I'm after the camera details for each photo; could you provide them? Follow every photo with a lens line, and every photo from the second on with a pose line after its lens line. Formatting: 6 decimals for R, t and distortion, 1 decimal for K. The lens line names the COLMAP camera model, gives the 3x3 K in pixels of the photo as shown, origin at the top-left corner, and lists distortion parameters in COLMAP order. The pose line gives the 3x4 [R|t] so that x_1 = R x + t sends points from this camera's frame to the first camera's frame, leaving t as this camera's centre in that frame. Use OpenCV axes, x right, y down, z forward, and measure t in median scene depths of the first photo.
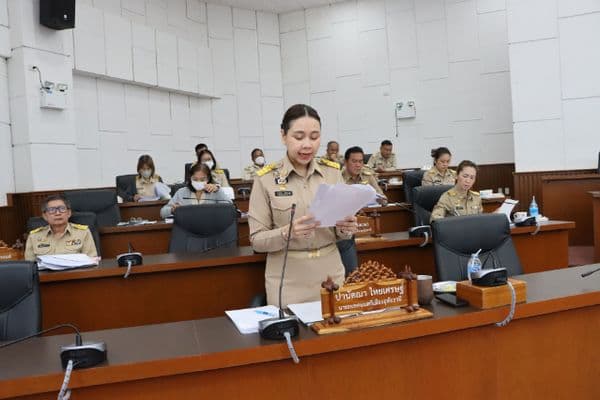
lens RADIAL K [[474.2, 0, 300.0], [0, 474.2, 200.0], [0, 0, 1]] dist [-0.110780, -0.000298]
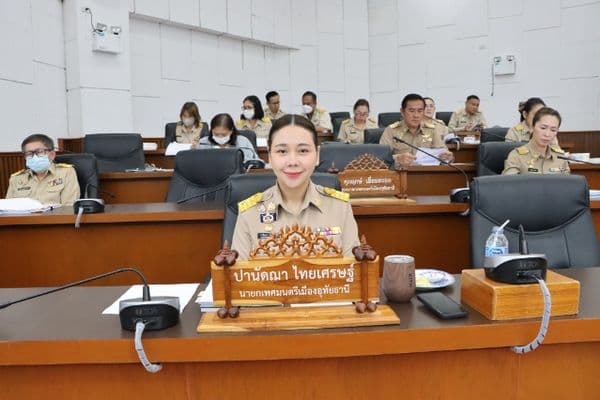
lens RADIAL K [[474.2, 0, 300.0], [0, 474.2, 200.0], [0, 0, 1]] dist [-0.110780, -0.000298]
pose [[0.976077, 0.061785, -0.208463, 0.156254], [-0.045897, 0.995720, 0.080215, 0.027655], [0.212527, -0.068728, 0.974735, 0.225591]]
